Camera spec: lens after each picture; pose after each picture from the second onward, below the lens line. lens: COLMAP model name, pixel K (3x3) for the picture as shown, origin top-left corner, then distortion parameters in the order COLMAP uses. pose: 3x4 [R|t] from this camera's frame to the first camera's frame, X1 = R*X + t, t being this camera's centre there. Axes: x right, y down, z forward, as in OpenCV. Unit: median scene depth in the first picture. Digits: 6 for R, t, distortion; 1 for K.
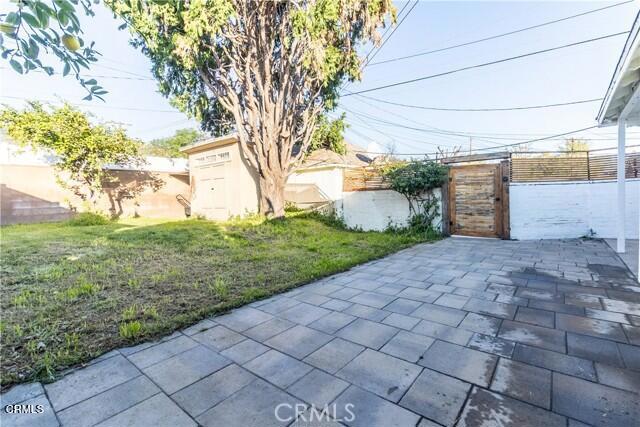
lens RADIAL K [[300.0, 0, 321.5], [0, 300.0, 213.6], [0, 0, 1]] dist [0.000734, -0.000425]
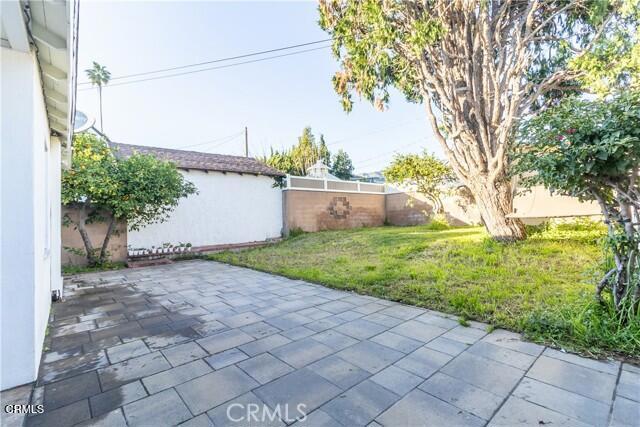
lens RADIAL K [[300.0, 0, 321.9], [0, 300.0, 215.6], [0, 0, 1]] dist [0.000734, -0.000425]
pose [[-0.186744, 0.024921, -0.982093, 1.761186], [-0.010743, 0.999567, 0.027407, -0.139043], [0.982350, 0.015669, -0.186395, 1.915723]]
